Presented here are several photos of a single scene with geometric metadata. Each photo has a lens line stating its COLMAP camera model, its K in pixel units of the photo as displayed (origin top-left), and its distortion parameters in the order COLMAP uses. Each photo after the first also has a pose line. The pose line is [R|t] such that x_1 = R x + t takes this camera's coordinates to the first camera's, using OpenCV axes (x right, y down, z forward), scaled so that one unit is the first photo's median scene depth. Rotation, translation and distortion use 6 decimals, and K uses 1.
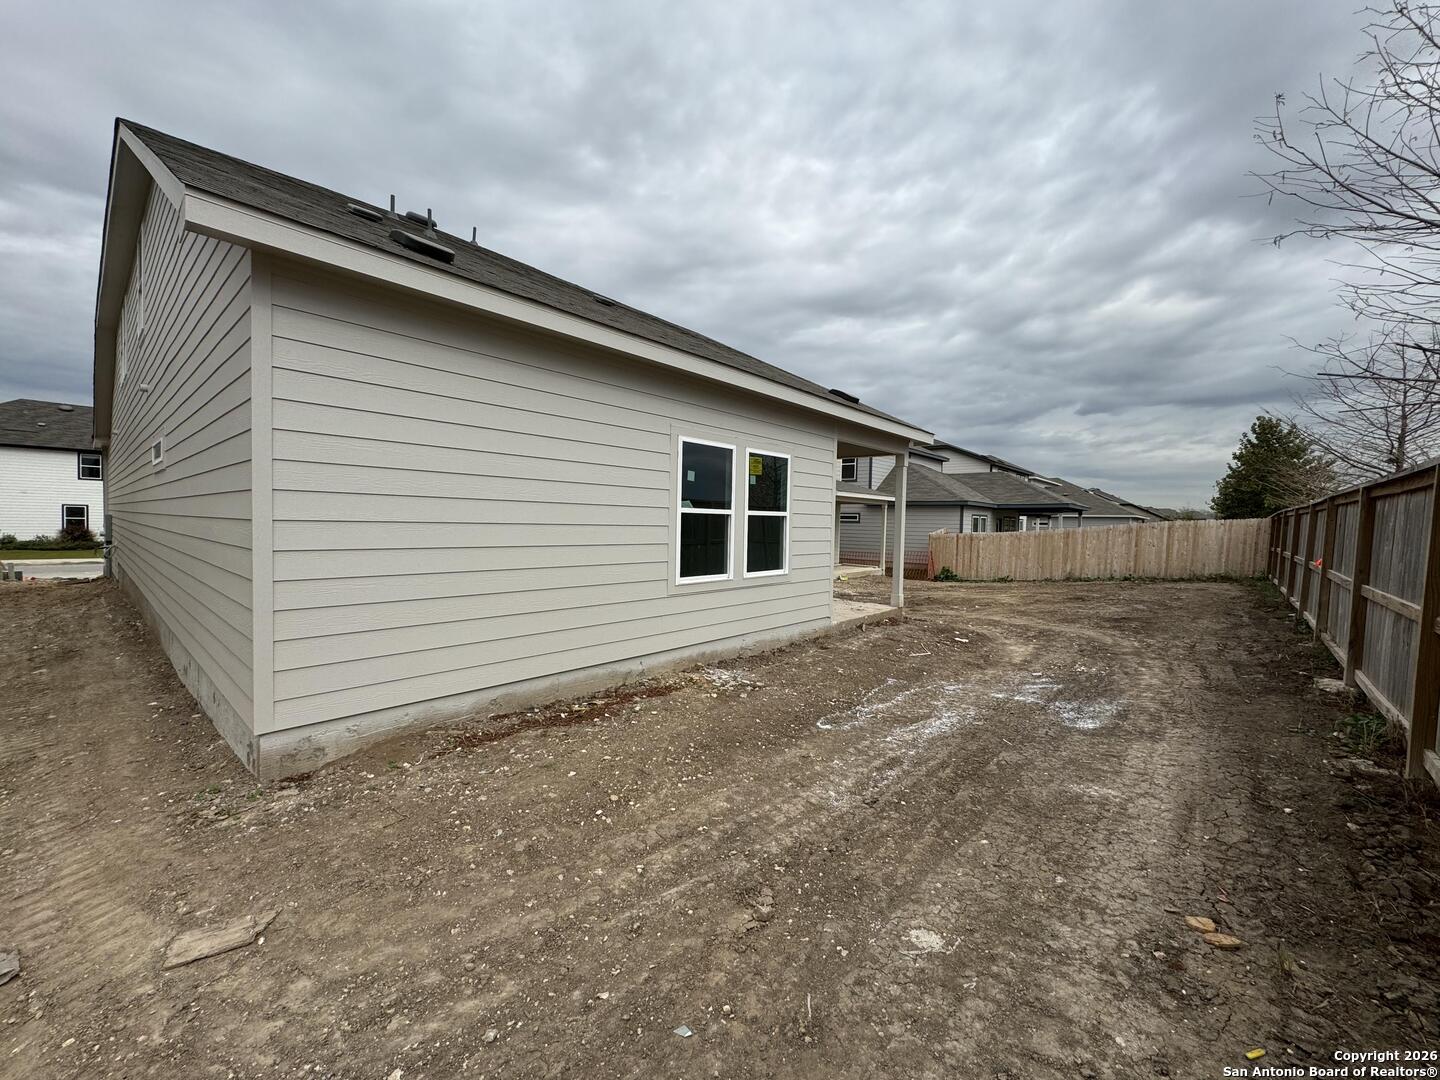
lens RADIAL K [[574.0, 0, 723.6], [0, 574.0, 531.9], [0, 0, 1]] dist [-0.000311, -0.000417]
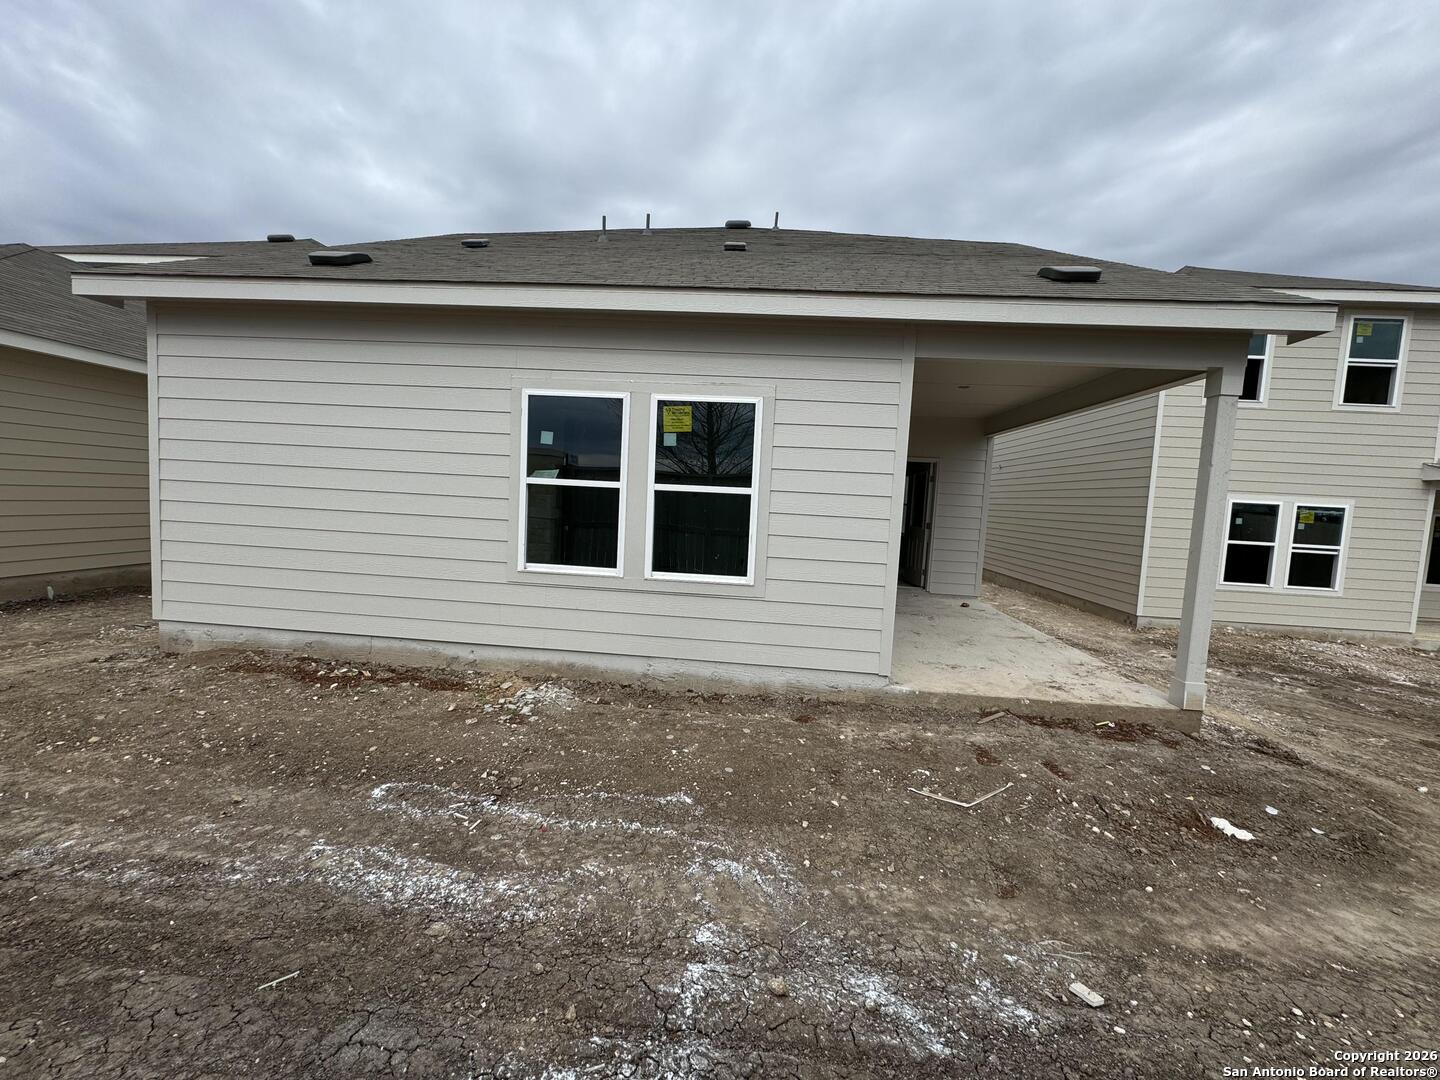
lens RADIAL K [[574.0, 0, 714.5], [0, 574.0, 539.8], [0, 0, 1]] dist [-0.000311, -0.000417]
pose [[0.597324, 0.069487, -0.798984, 0.712053], [-0.051914, 0.997500, 0.047941, -0.006523], [0.800318, 0.012842, 0.599439, 0.696642]]
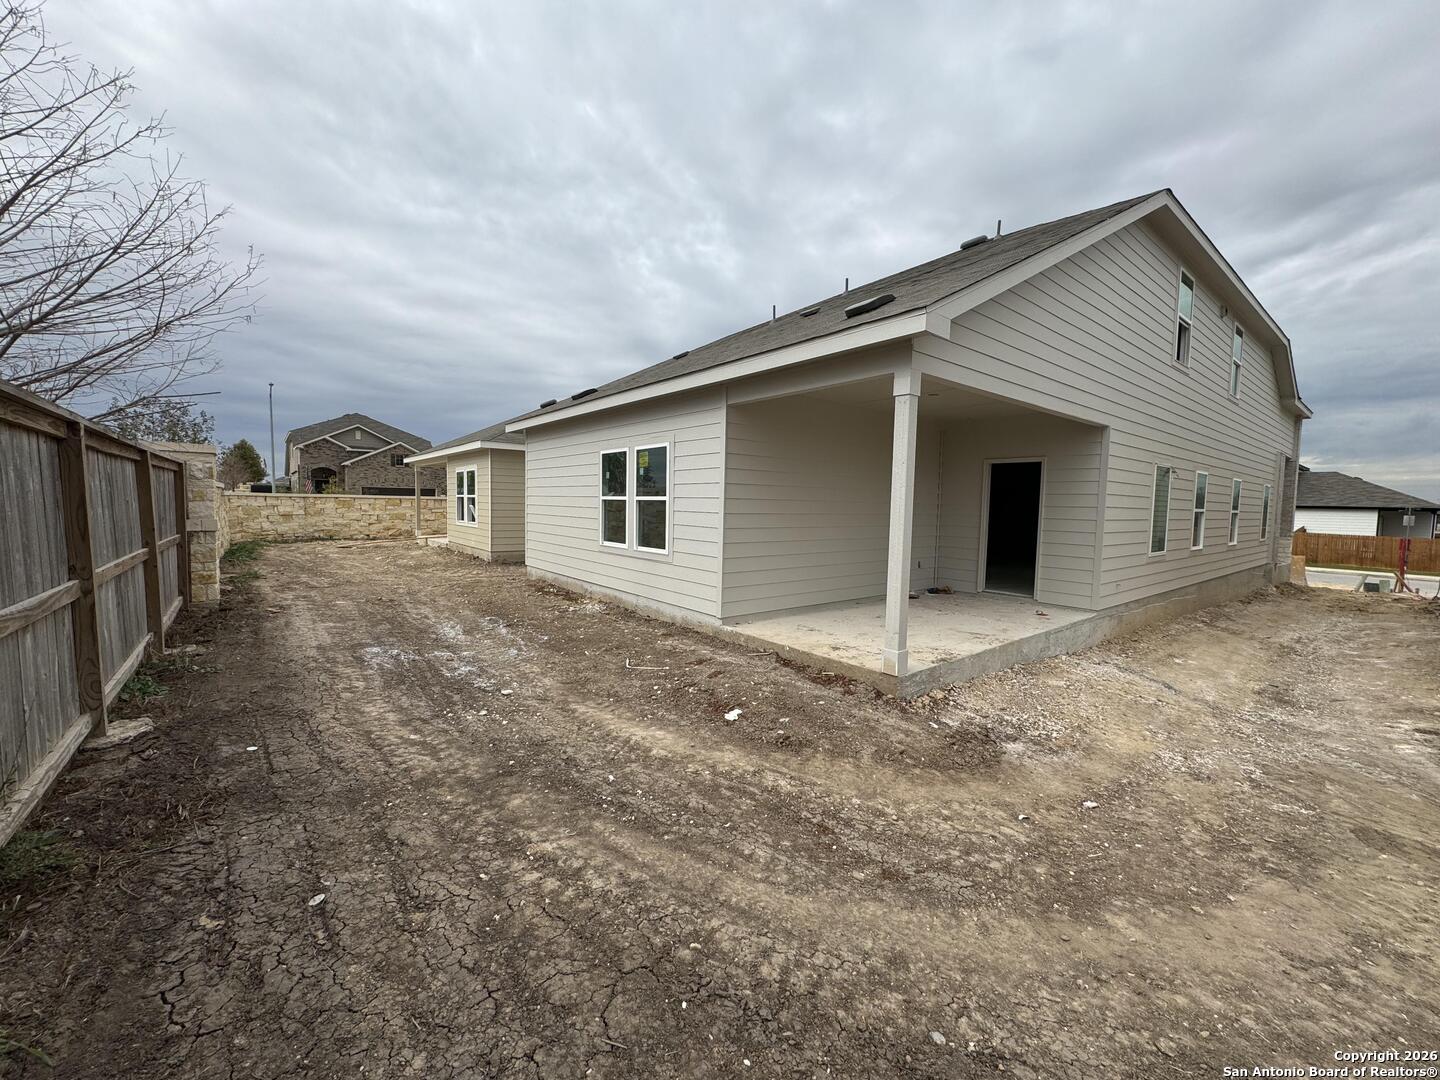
lens RADIAL K [[574.0, 0, 720.8], [0, 574.0, 549.1], [0, 0, 1]] dist [-0.000311, -0.000417]
pose [[-0.172859, 0.056718, -0.983312, 1.364838], [-0.038669, 0.997180, 0.064315, -0.011492], [0.984187, 0.049141, -0.170178, 1.530617]]
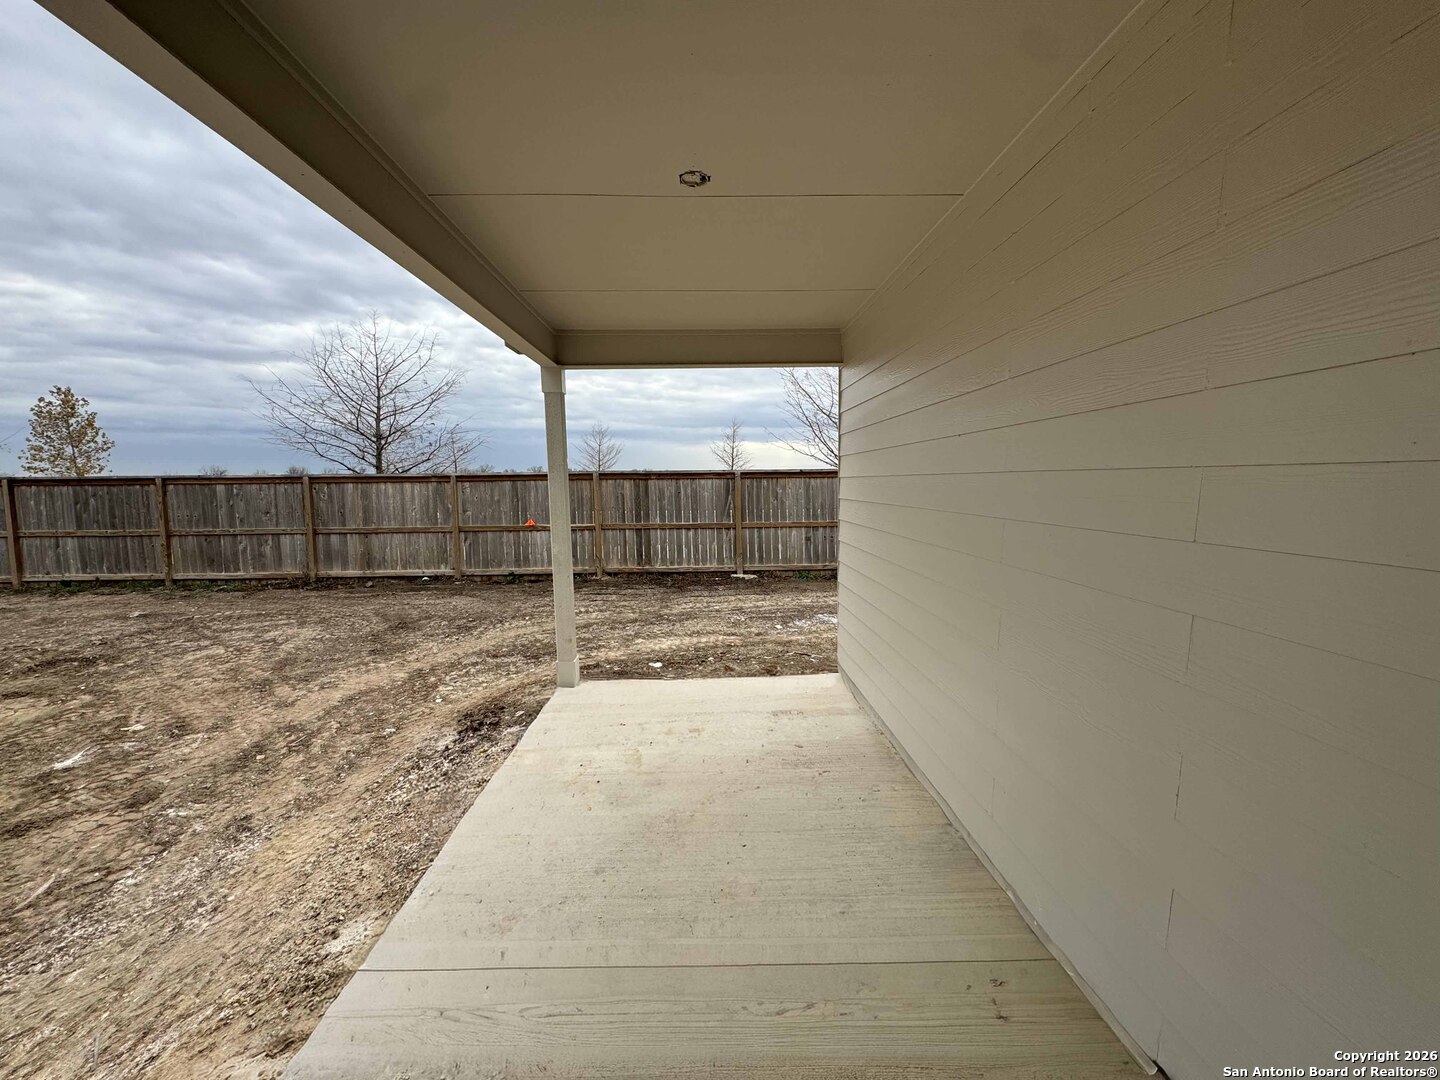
lens RADIAL K [[574.0, 0, 717.6], [0, 574.0, 537.2], [0, 0, 1]] dist [-0.000311, -0.000417]
pose [[-0.679225, -0.079316, 0.729632, -0.235398], [0.017068, 0.992167, 0.123744, -0.089964], [-0.733732, 0.096503, -0.672551, 2.024469]]
